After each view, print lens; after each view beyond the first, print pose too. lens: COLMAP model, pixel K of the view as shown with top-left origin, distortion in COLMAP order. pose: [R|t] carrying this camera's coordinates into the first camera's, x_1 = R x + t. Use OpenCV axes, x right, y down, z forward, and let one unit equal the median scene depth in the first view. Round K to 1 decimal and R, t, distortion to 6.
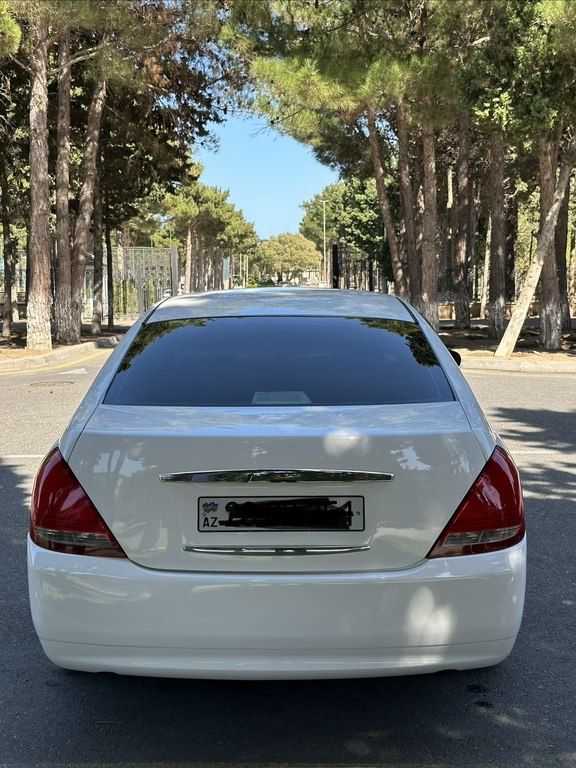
lens RADIAL K [[1086.1, 0, 289.5], [0, 1086.1, 395.2], [0, 0, 1]] dist [0.127322, 0.000000]
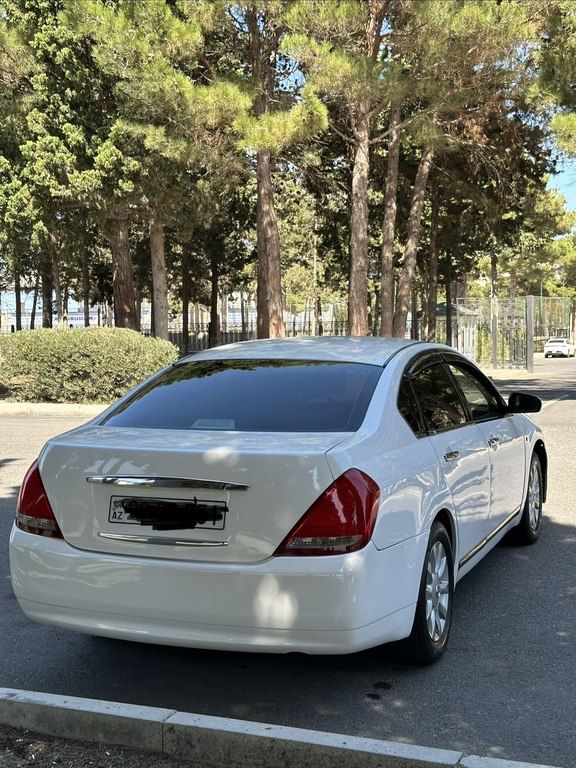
lens RADIAL K [[1086.1, 0, 292.0], [0, 1086.1, 389.4], [0, 0, 1]] dist [0.127322, 0.000000]
pose [[0.931267, 0.020729, -0.363747, 0.528610], [-0.038923, 0.998327, -0.042759, 0.012675], [0.362252, 0.053979, 0.930516, -0.126889]]
